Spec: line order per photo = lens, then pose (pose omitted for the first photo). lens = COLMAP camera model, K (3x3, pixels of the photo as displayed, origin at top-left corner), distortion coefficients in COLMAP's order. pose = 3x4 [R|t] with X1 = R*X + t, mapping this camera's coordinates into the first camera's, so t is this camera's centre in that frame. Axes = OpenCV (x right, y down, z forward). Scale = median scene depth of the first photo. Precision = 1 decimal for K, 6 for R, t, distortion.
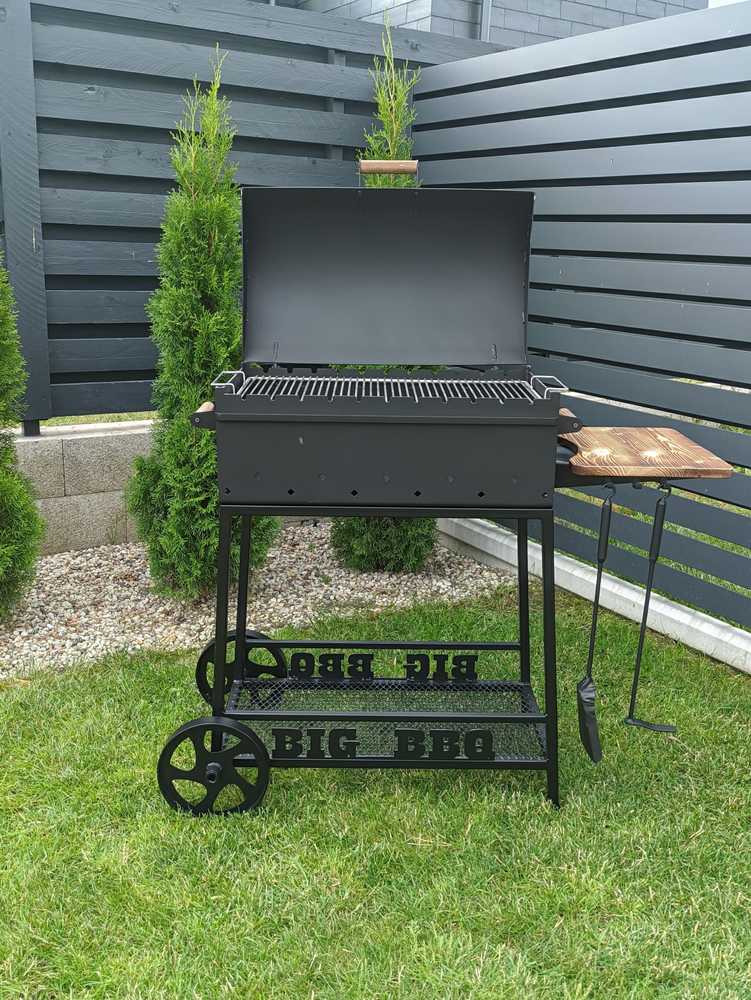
lens RADIAL K [[950.5, 0, 393.7], [0, 950.5, 497.2], [0, 0, 1]] dist [0.052642, -0.002561]
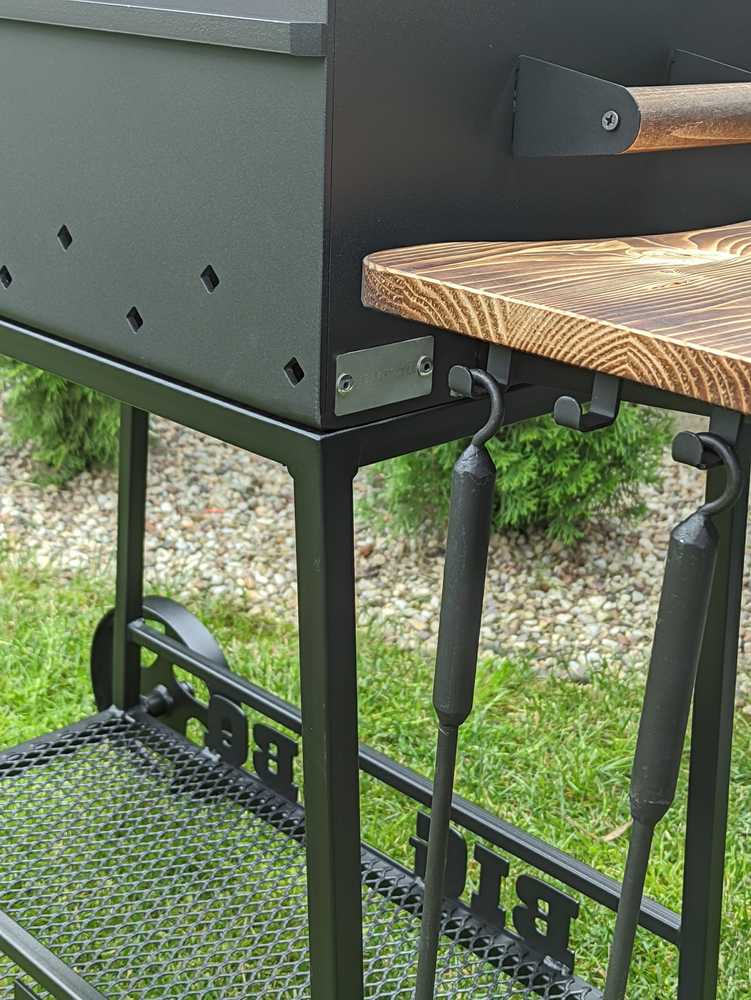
lens RADIAL K [[1478.1, 0, 402.2], [0, 1478.1, 524.4], [0, 0, 1]] dist [0.042275, -0.054256]
pose [[0.705988, 0.273405, -0.653323, 0.336393], [-0.219942, 0.961508, 0.164703, -0.025351], [0.673206, 0.027415, 0.738947, 0.588642]]
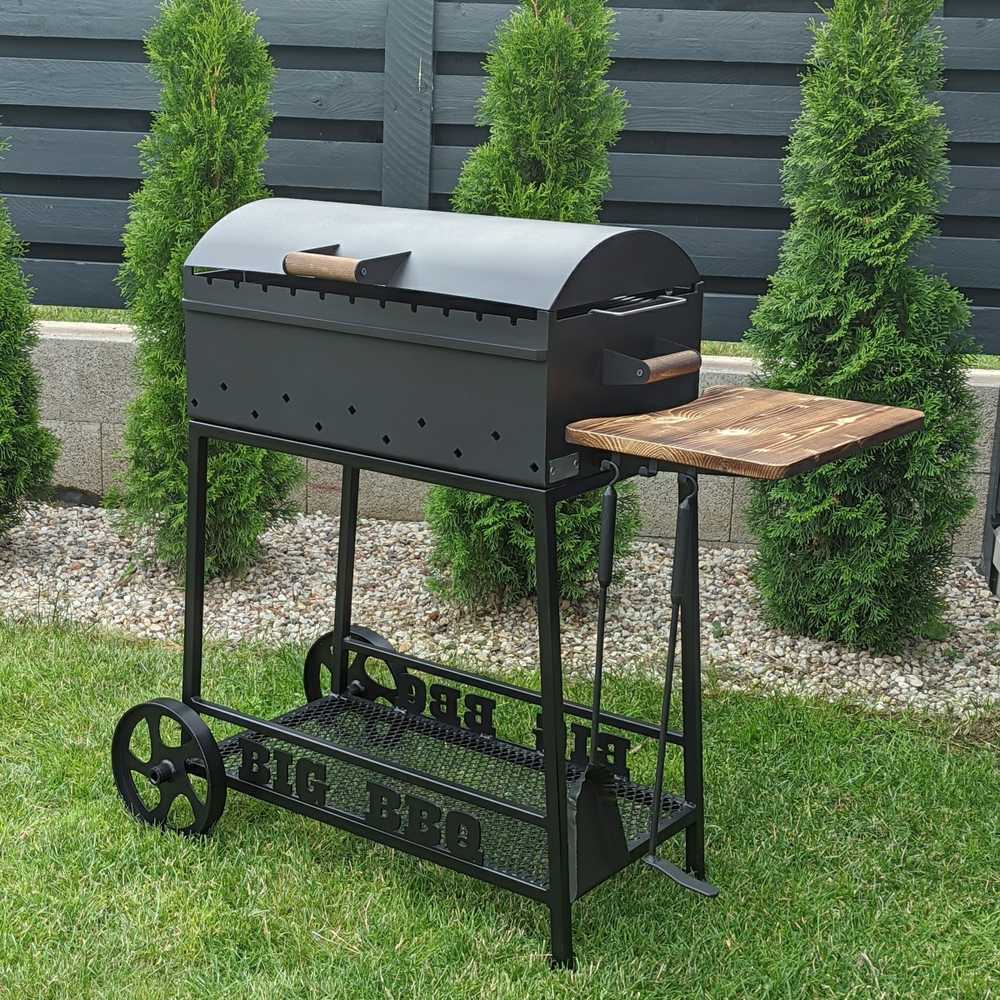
lens RADIAL K [[1734.5, 0, 500.0], [0, 1734.5, 500.0], [0, 0, 1]] dist [0.040646, -0.129038]
pose [[0.797885, 0.153331, -0.582983, 0.659459], [-0.166143, 0.985588, 0.031833, -0.011220], [0.579462, 0.071459, 0.811861, 0.014645]]
